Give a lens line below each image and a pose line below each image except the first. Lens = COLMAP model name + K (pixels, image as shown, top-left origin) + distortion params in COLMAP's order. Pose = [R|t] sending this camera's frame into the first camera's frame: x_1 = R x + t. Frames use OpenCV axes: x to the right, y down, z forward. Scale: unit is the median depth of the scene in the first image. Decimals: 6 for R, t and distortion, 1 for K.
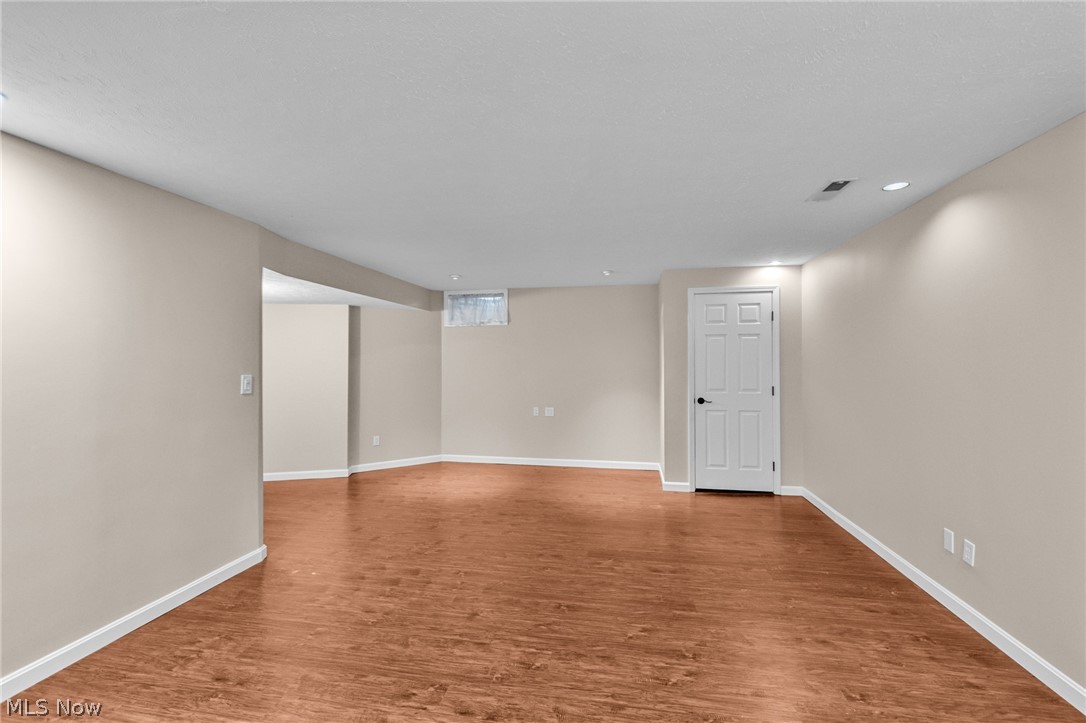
lens RADIAL K [[463.4, 0, 539.6], [0, 463.4, 358.0], [0, 0, 1]] dist [0.000367, -0.000086]
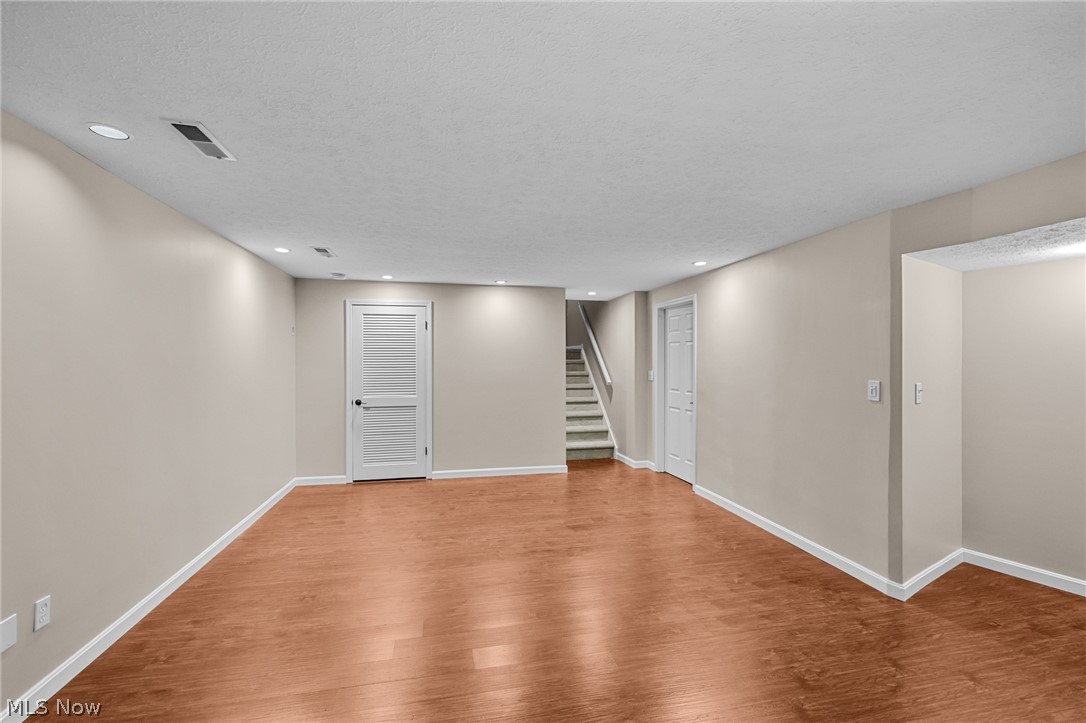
lens RADIAL K [[463.4, 0, 538.5], [0, 463.4, 364.1], [0, 0, 1]] dist [0.000367, -0.000086]
pose [[-0.924514, 0.004608, -0.381119, 0.420060], [0.003798, 0.999989, 0.002879, -0.001253], [0.381128, 0.001214, -0.924521, 1.939190]]
